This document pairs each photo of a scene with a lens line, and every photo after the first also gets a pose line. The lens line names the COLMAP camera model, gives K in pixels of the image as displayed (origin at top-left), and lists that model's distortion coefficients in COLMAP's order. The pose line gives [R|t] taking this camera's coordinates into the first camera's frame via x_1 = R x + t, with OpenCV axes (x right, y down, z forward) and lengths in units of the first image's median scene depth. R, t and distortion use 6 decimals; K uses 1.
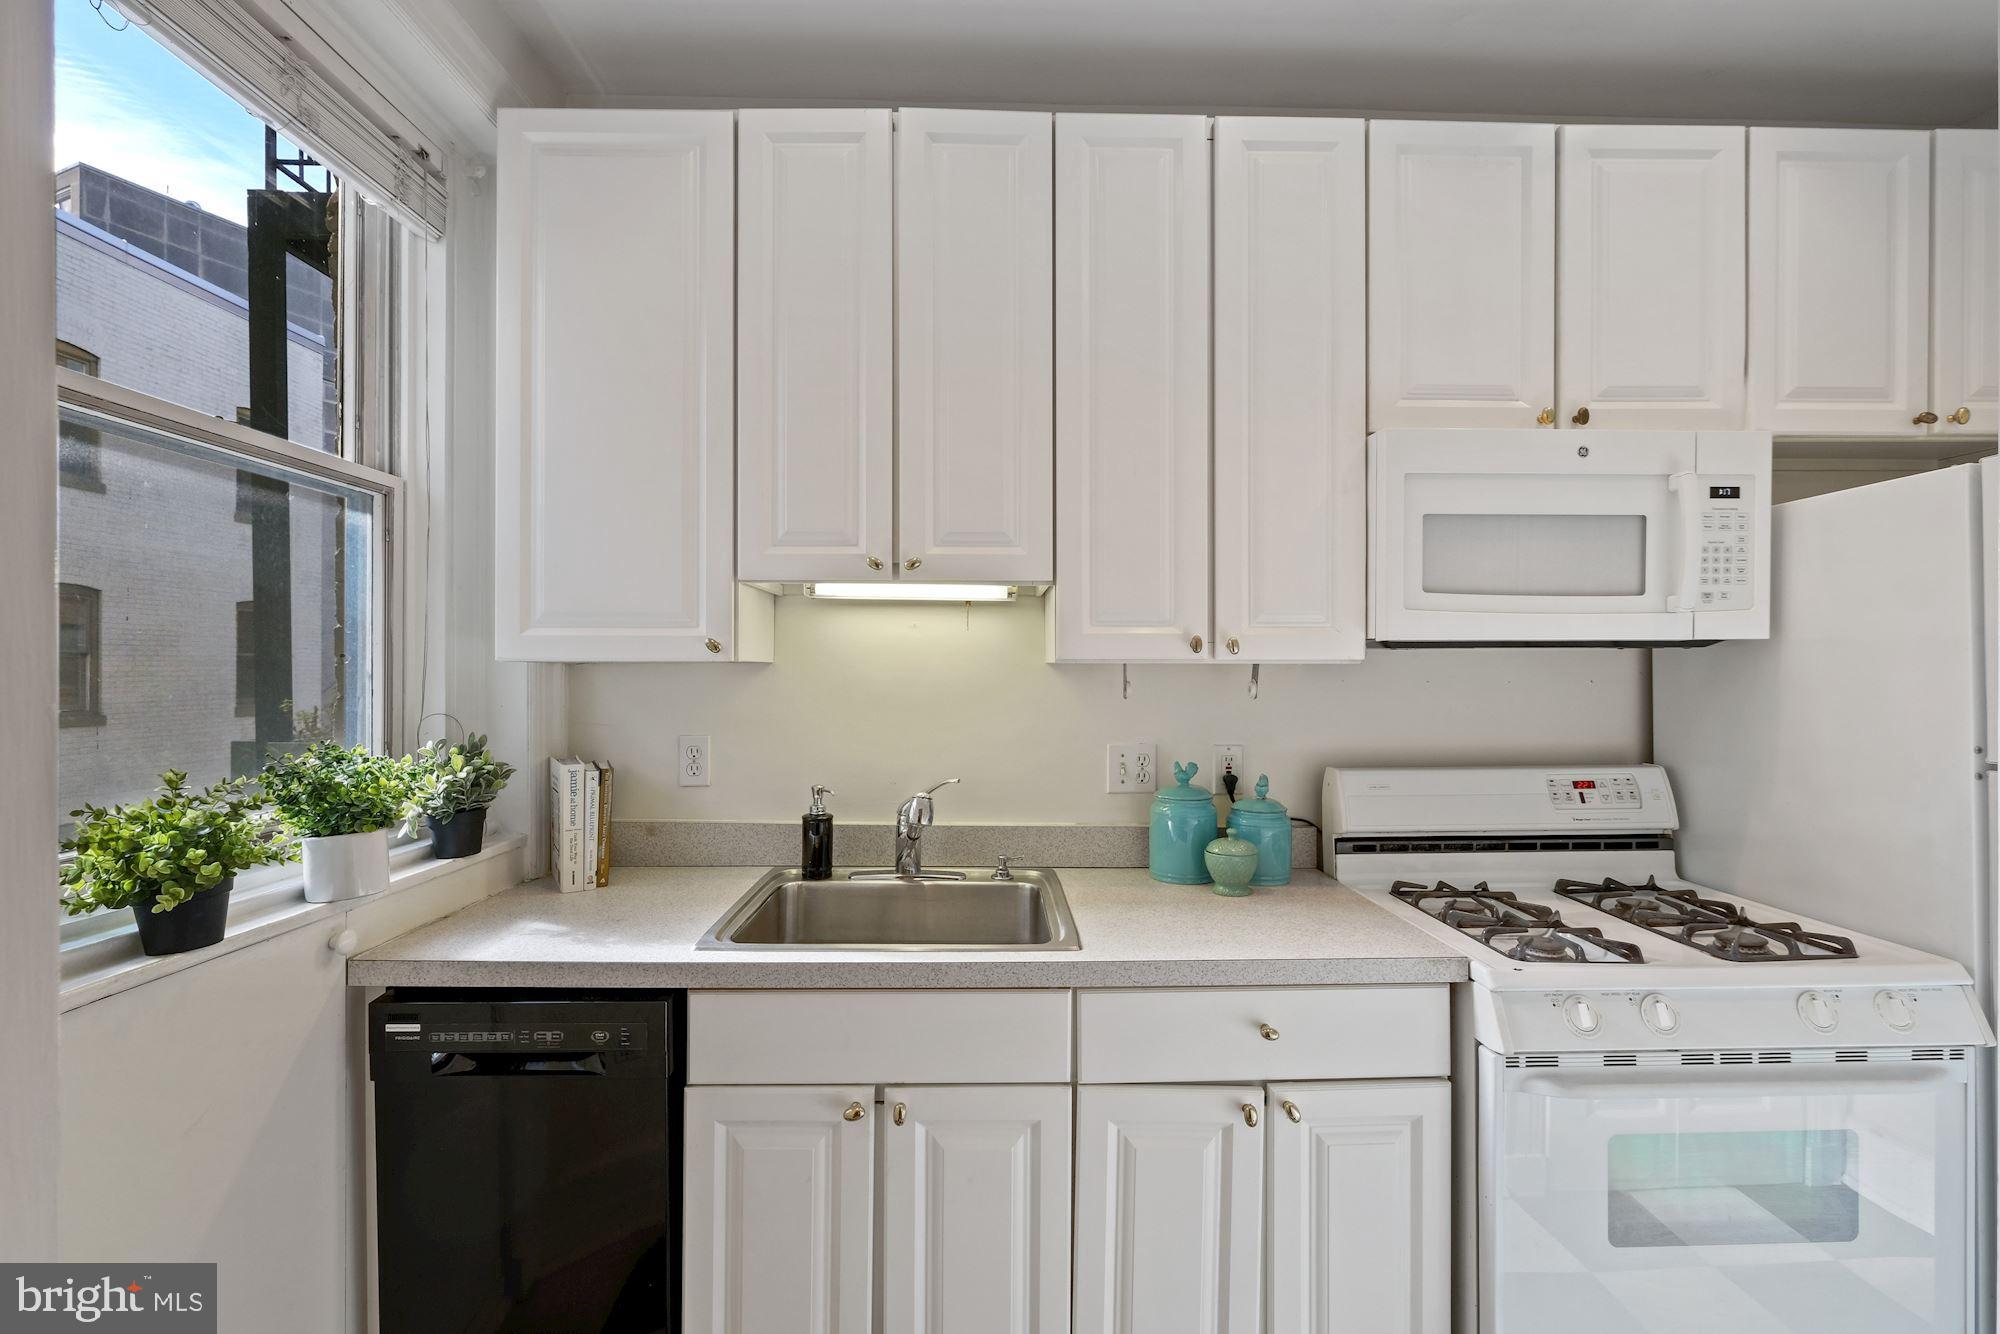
lens RADIAL K [[880.7, 0, 1007.5], [0, 880.7, 666.9], [0, 0, 1]] dist [-0.002446, -0.000311]
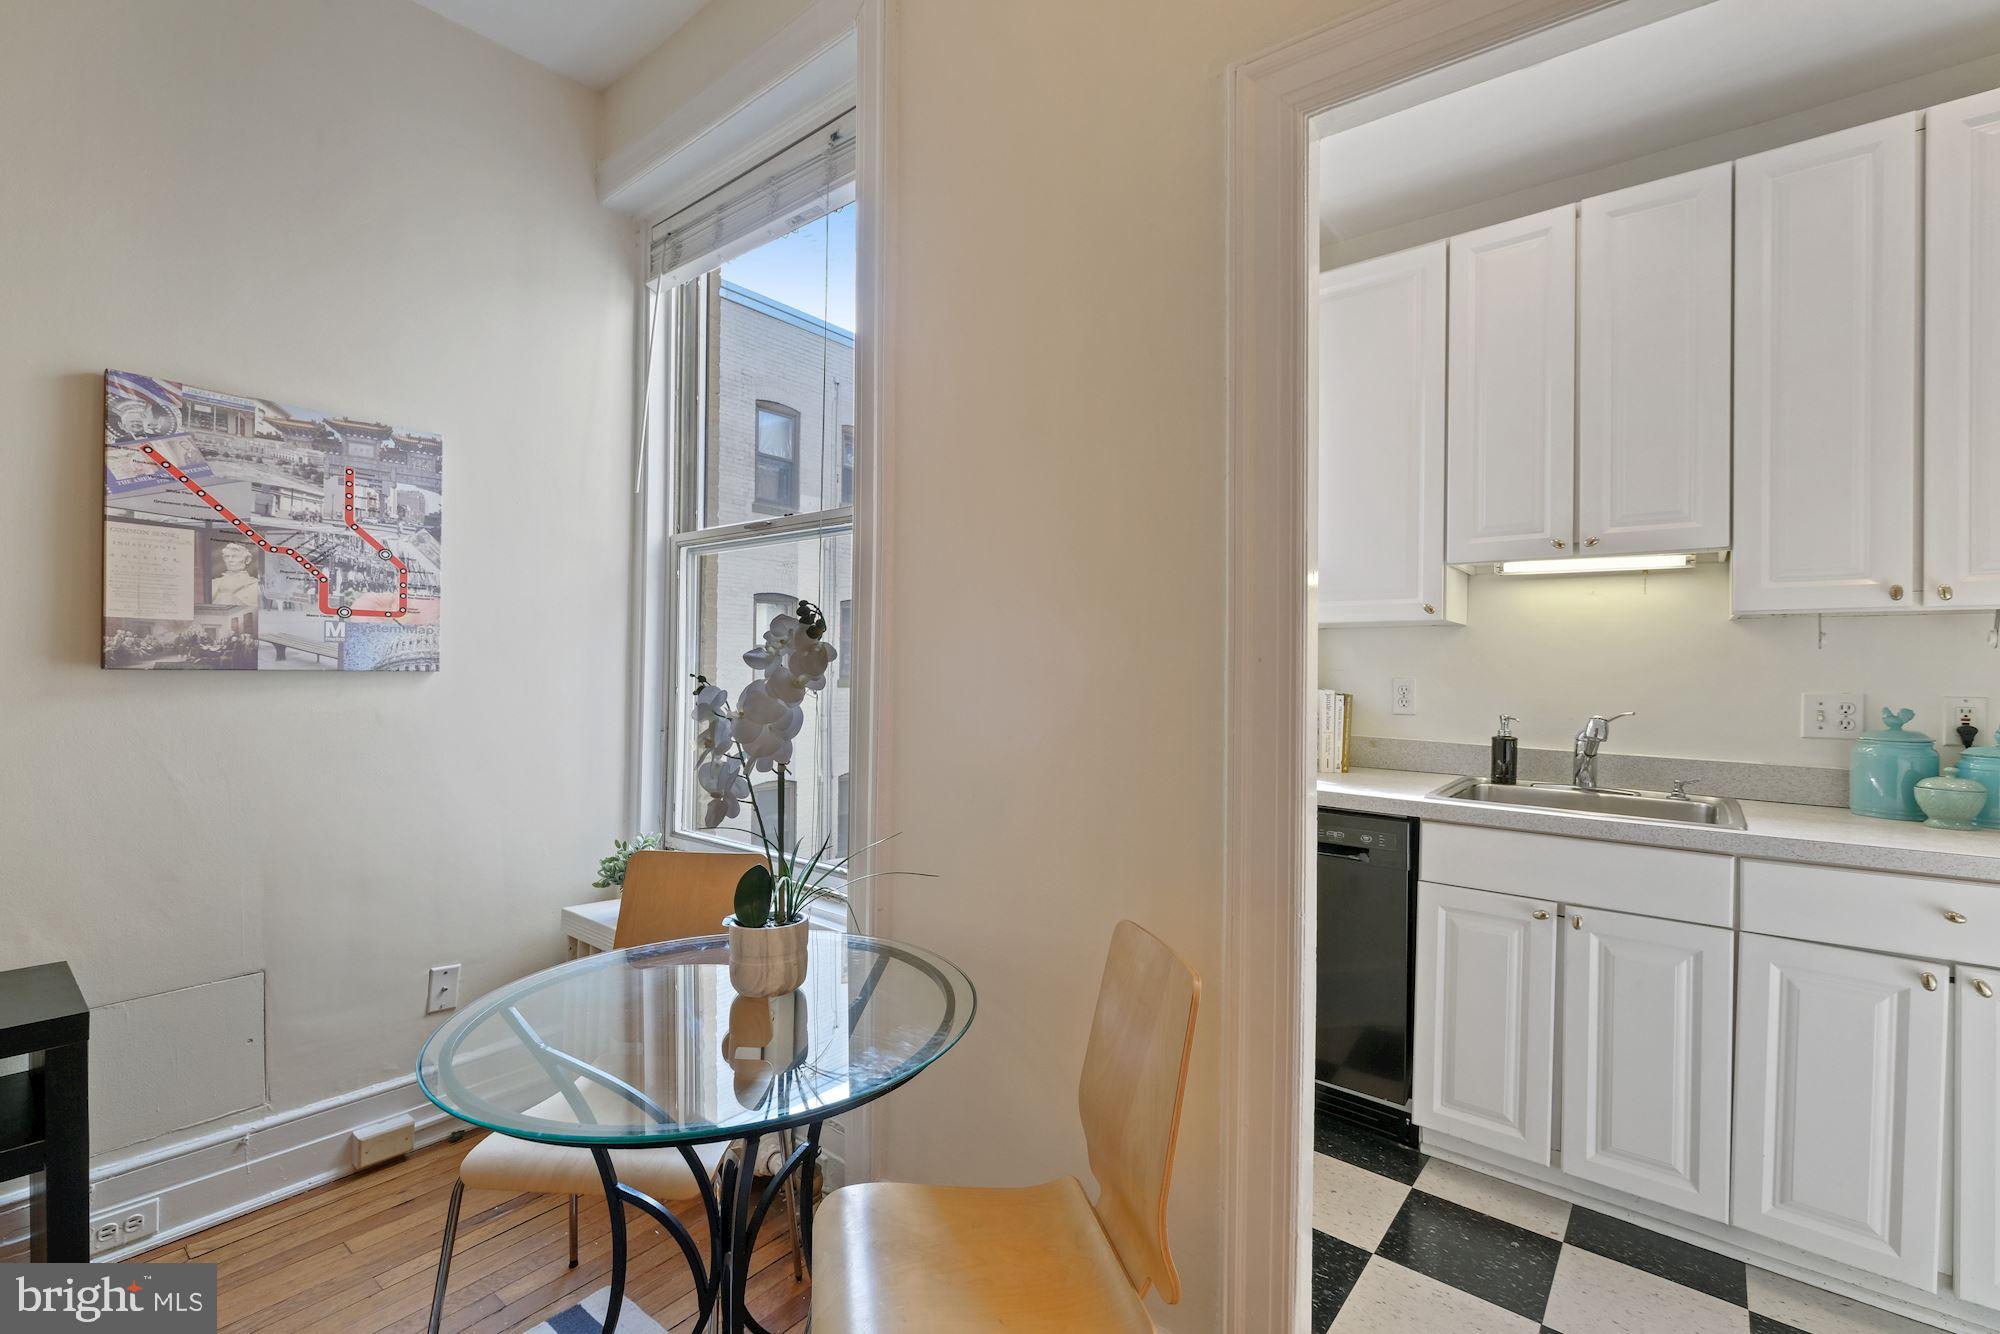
lens RADIAL K [[869.4, 0, 1010.4], [0, 869.4, 666.8], [0, 0, 1]] dist [-0.001061, 0.000458]
pose [[0.768408, 0.006765, -0.639925, 0.057971], [-0.010015, 0.999949, -0.001454, 0.080768], [0.639882, 0.007526, 0.768436, -0.557119]]
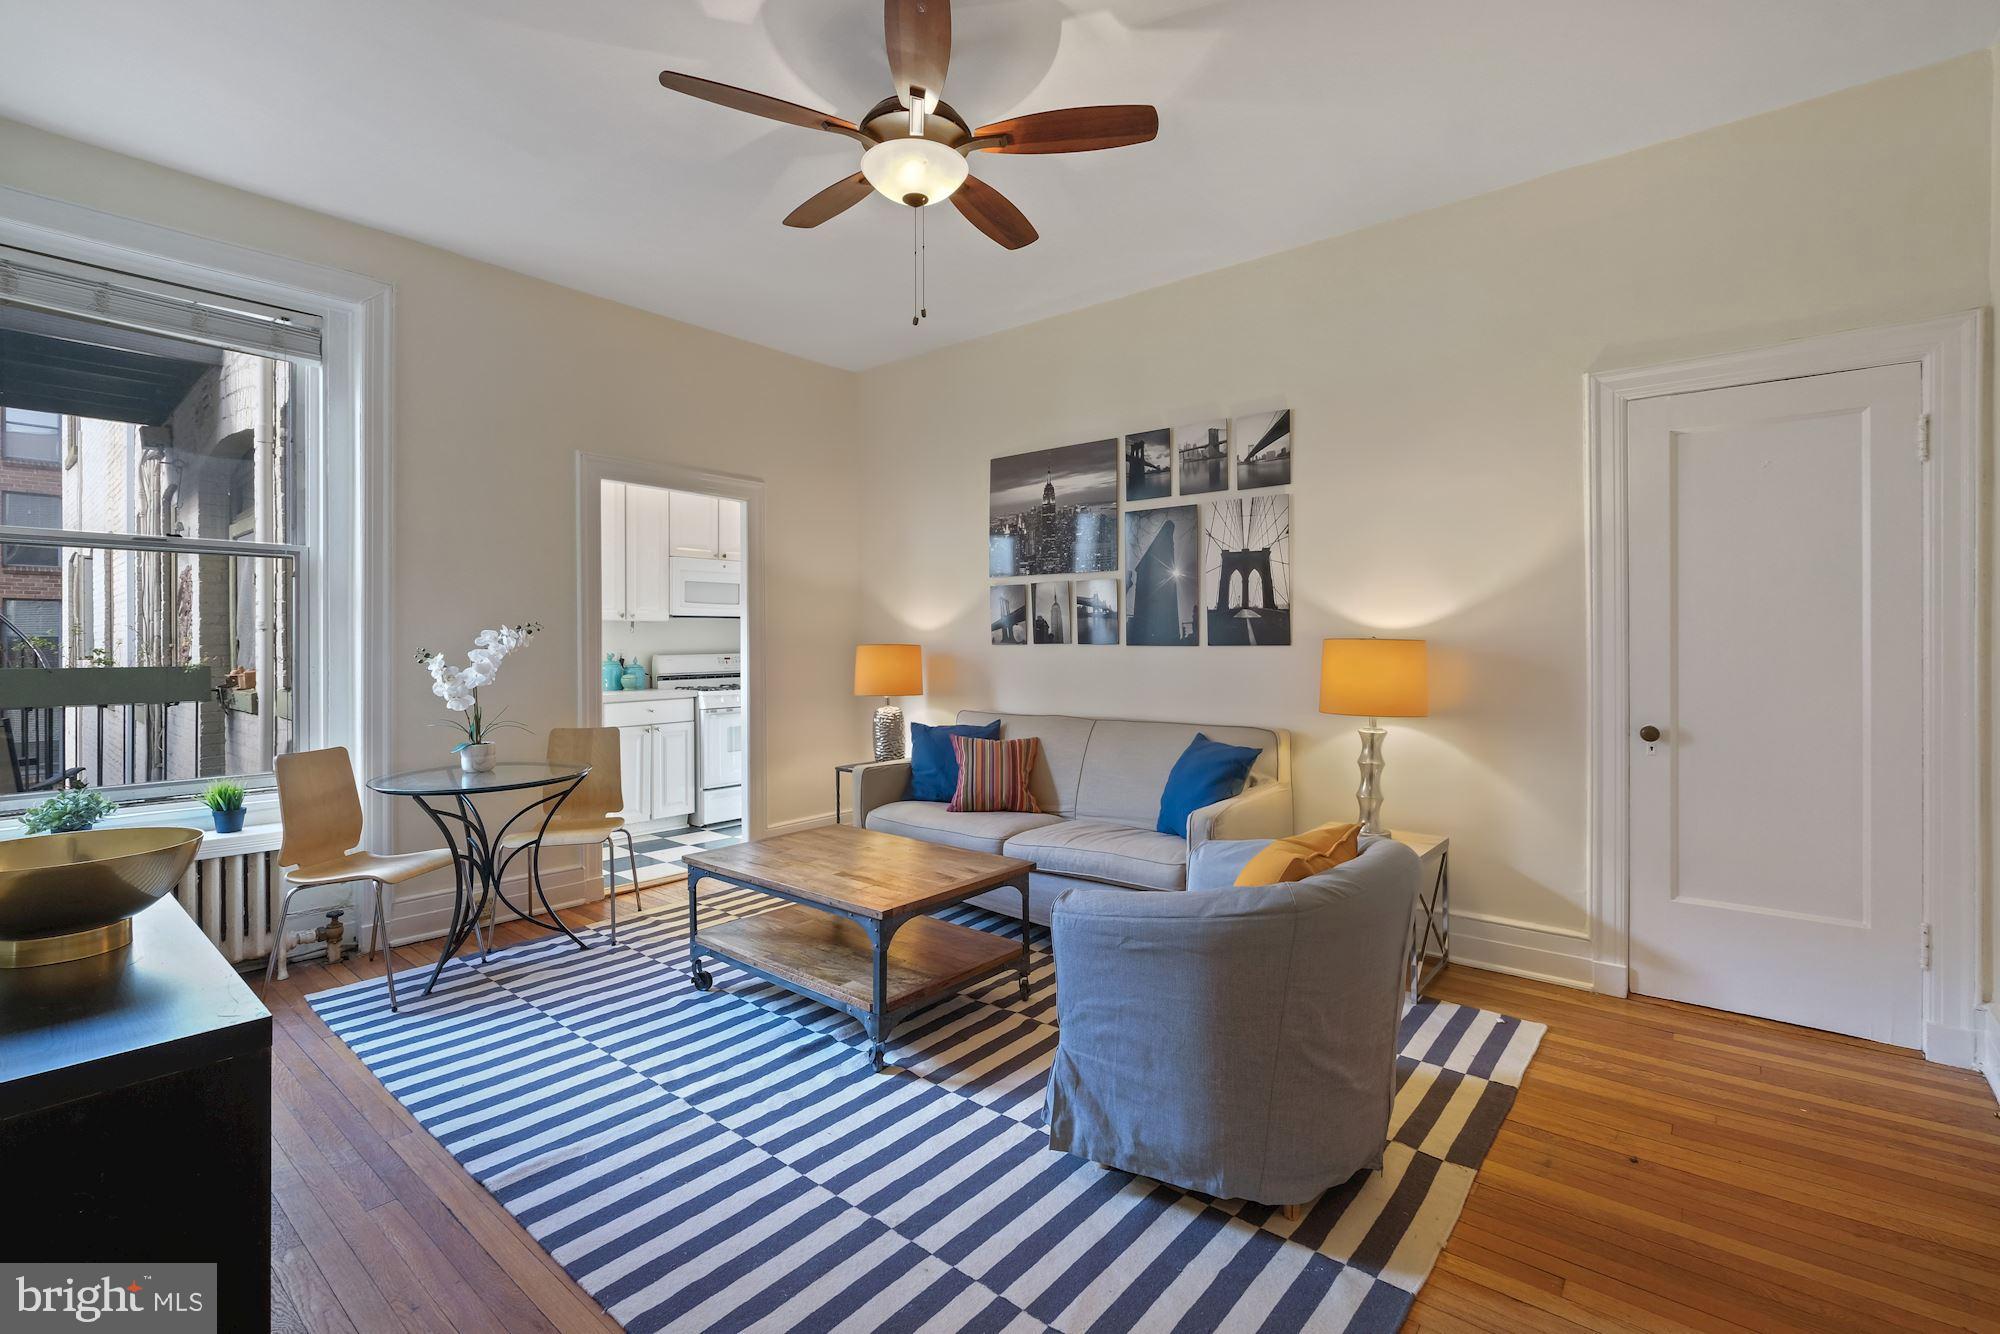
lens RADIAL K [[879.6, 0, 1011.6], [0, 879.6, 636.7], [0, 0, 1]] dist [-0.004493, 0.000046]
pose [[0.660916, 0.001211, 0.750459, -1.354843], [0.003630, 0.999982, -0.004811, 0.081021], [-0.750451, 0.005903, 0.660900, -2.399263]]
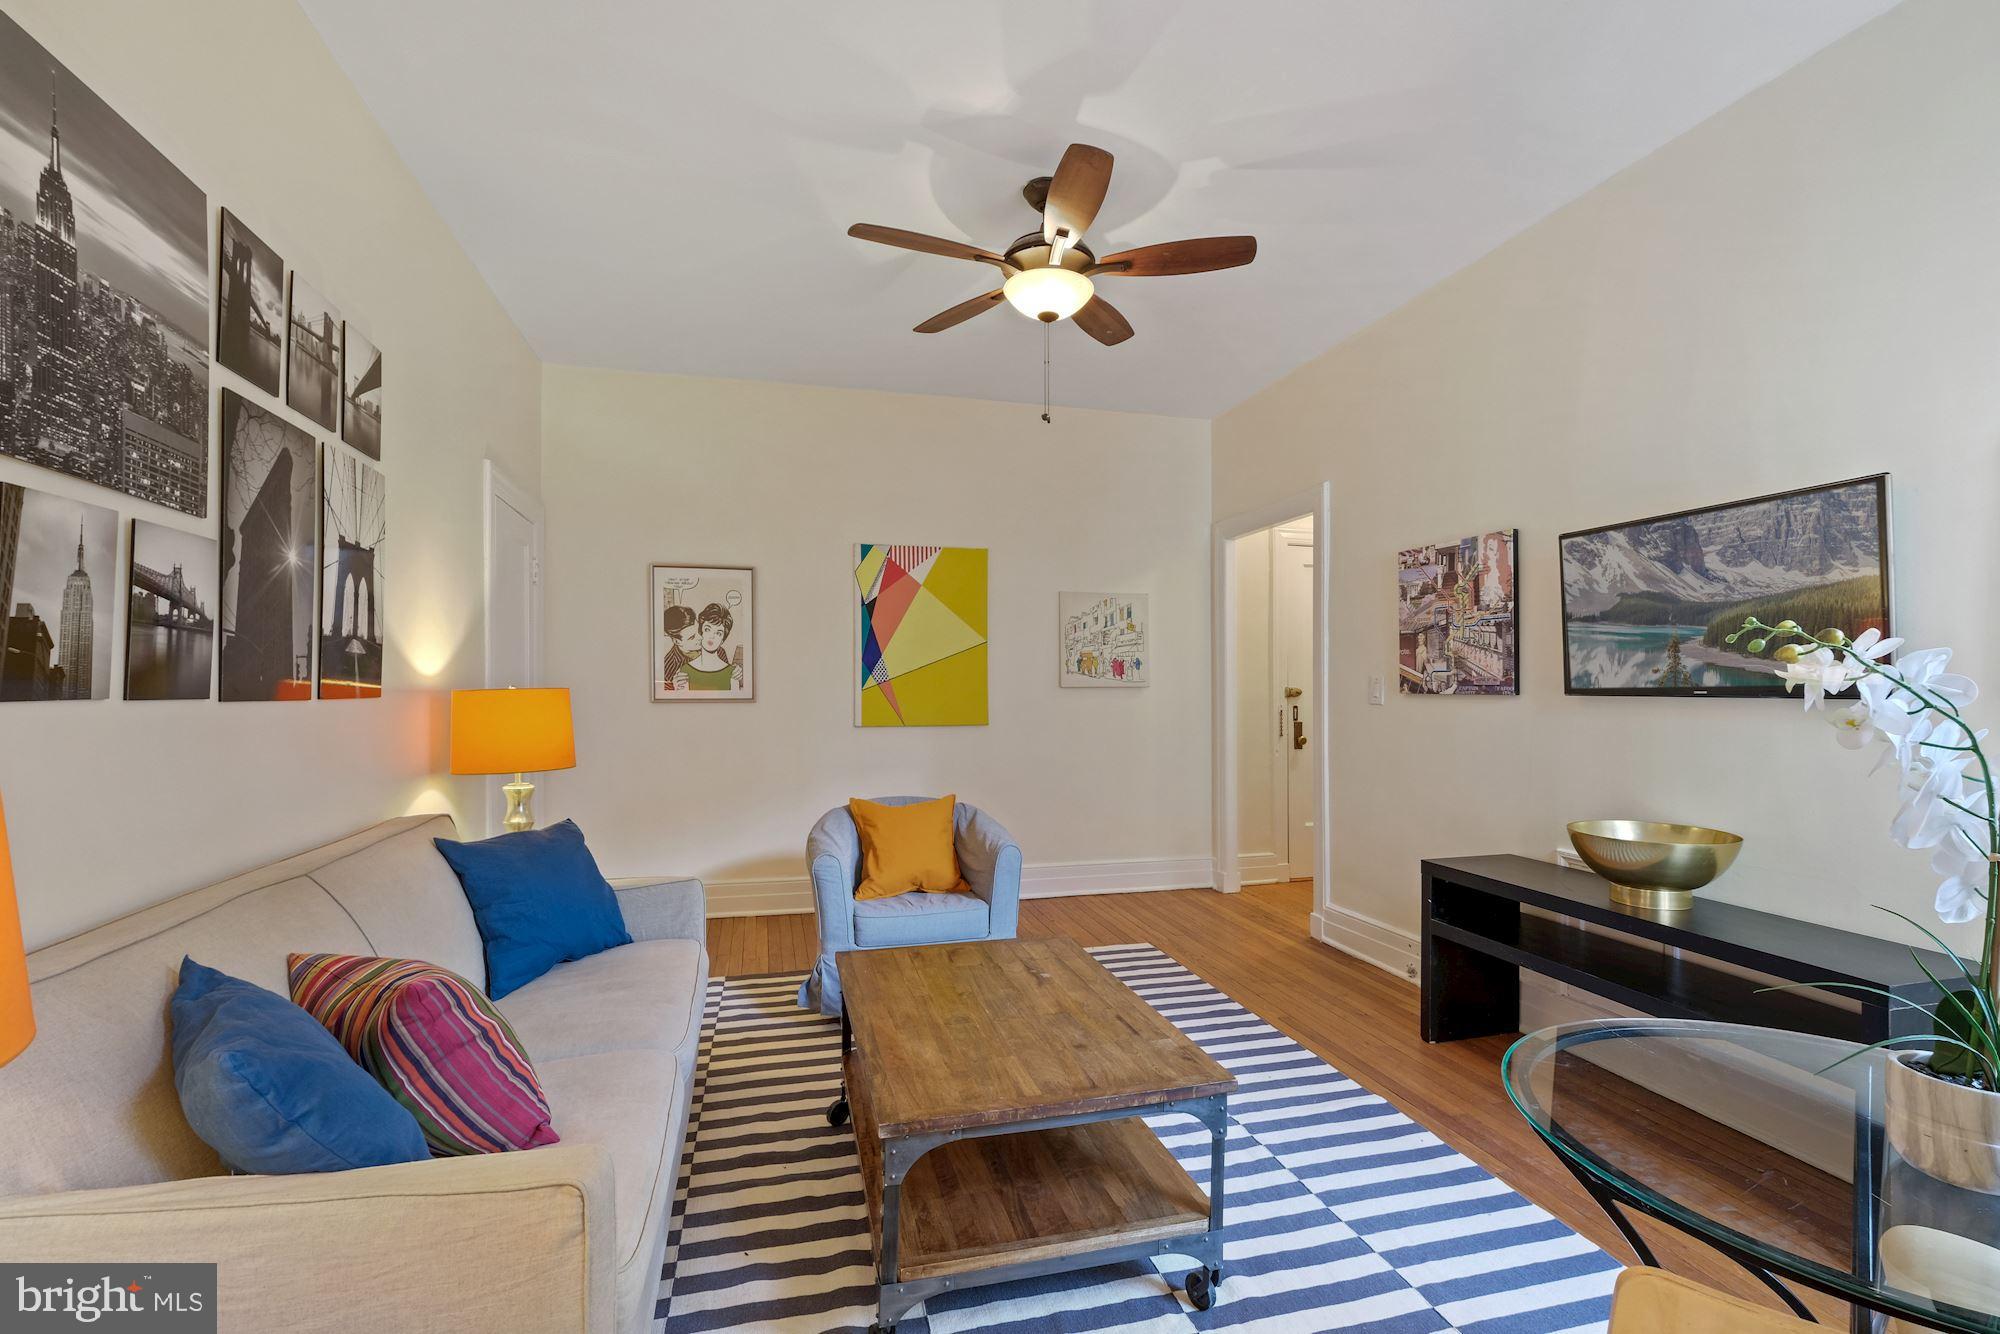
lens RADIAL K [[896.4, 0, 1016.3], [0, 896.4, 692.6], [0, 0, 1]] dist [-0.000991, 0.001111]
pose [[-0.971164, -0.001203, -0.238411, 0.084985], [-0.002541, 0.999983, 0.005307, 0.076222], [0.238400, 0.005760, -0.971150, 0.331870]]
